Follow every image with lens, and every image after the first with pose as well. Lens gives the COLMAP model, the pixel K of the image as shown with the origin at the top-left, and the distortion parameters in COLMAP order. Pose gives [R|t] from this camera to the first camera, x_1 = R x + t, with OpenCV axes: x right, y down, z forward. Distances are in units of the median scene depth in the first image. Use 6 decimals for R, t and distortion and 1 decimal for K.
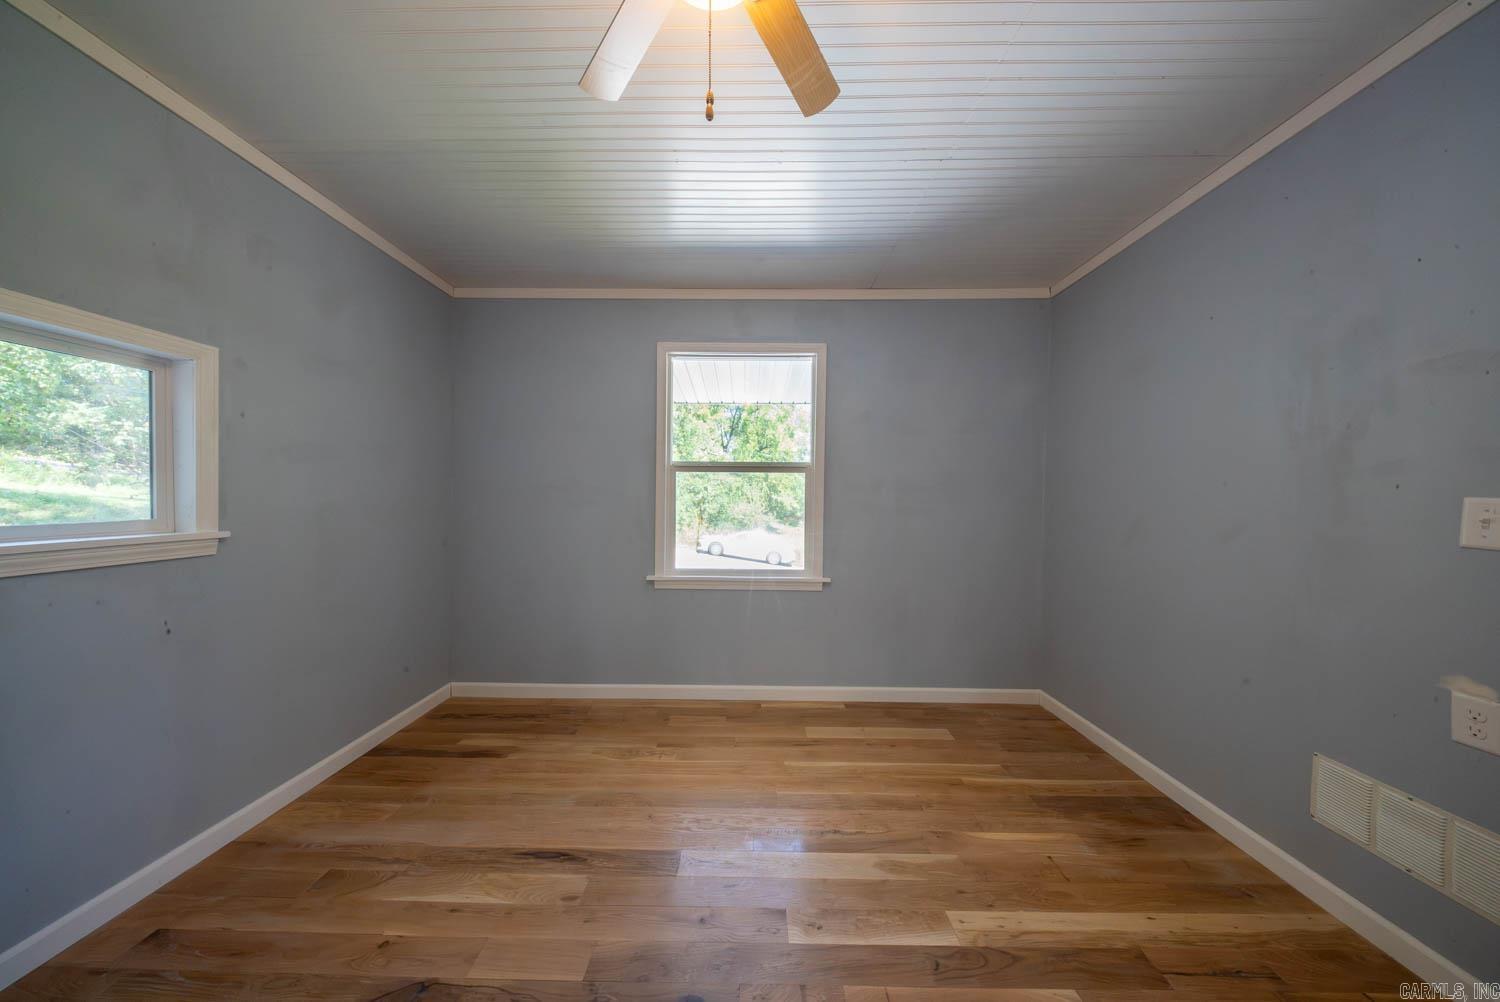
lens RADIAL K [[440.7, 0, 748.6], [0, 440.7, 502.1], [0, 0, 1]] dist [0.007225, -0.002314]
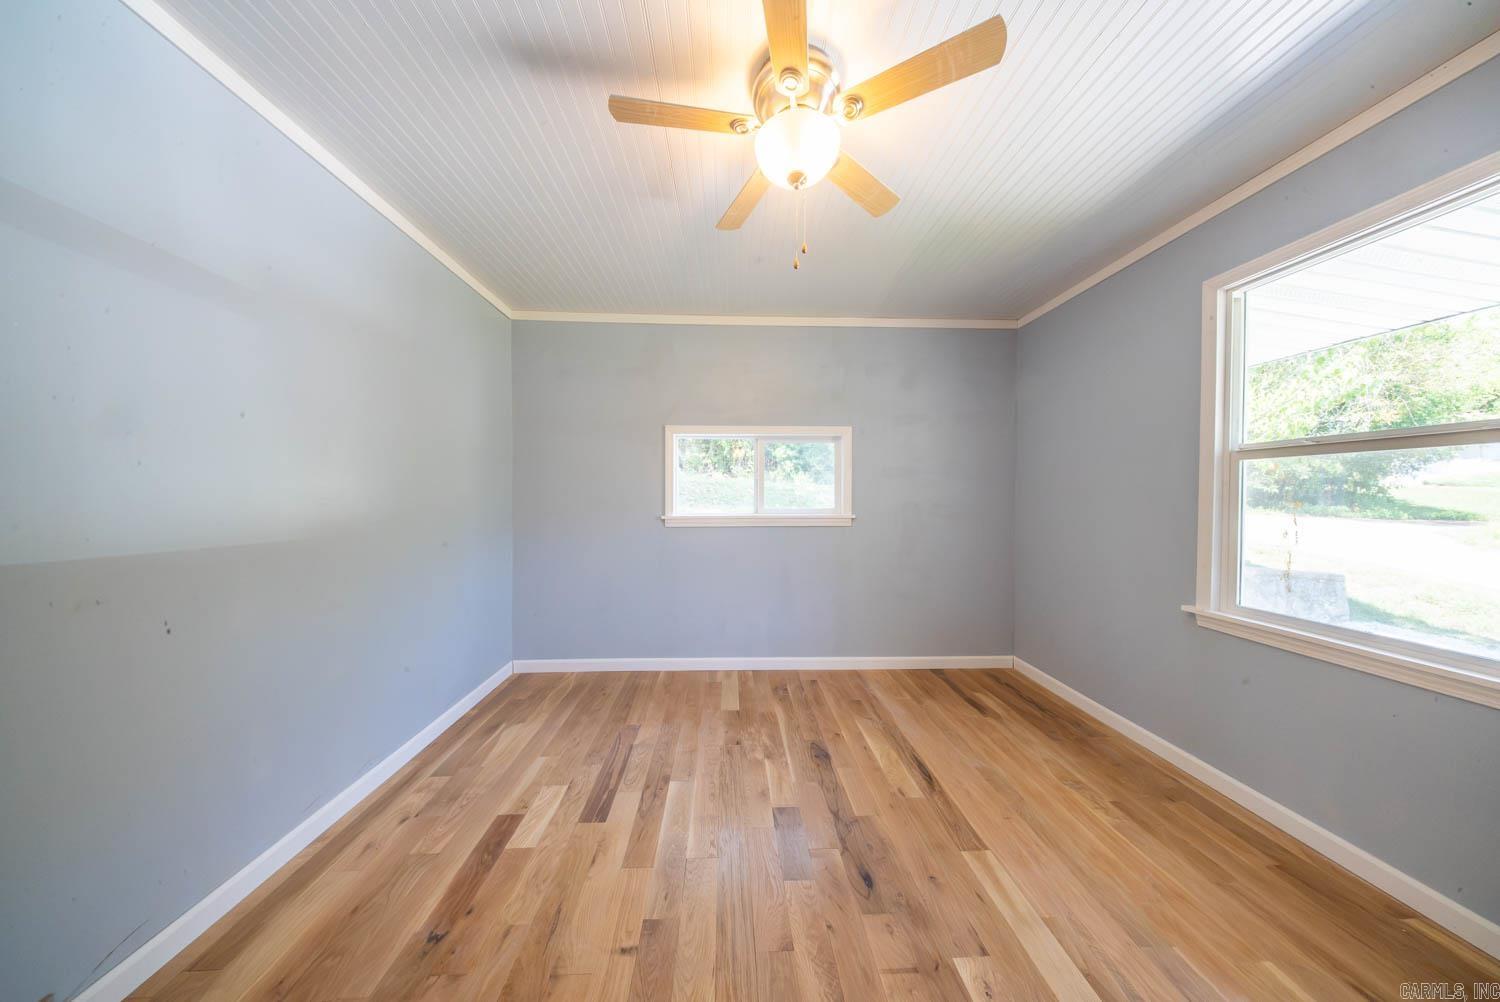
lens RADIAL K [[440.7, 0, 748.6], [0, 440.7, 502.1], [0, 0, 1]] dist [0.007225, -0.002314]
pose [[0.063339, 0.006642, -0.997970, 0.593187], [-0.013947, 0.999886, 0.005770, 0.001433], [0.997895, 0.013553, 0.063425, 0.281795]]
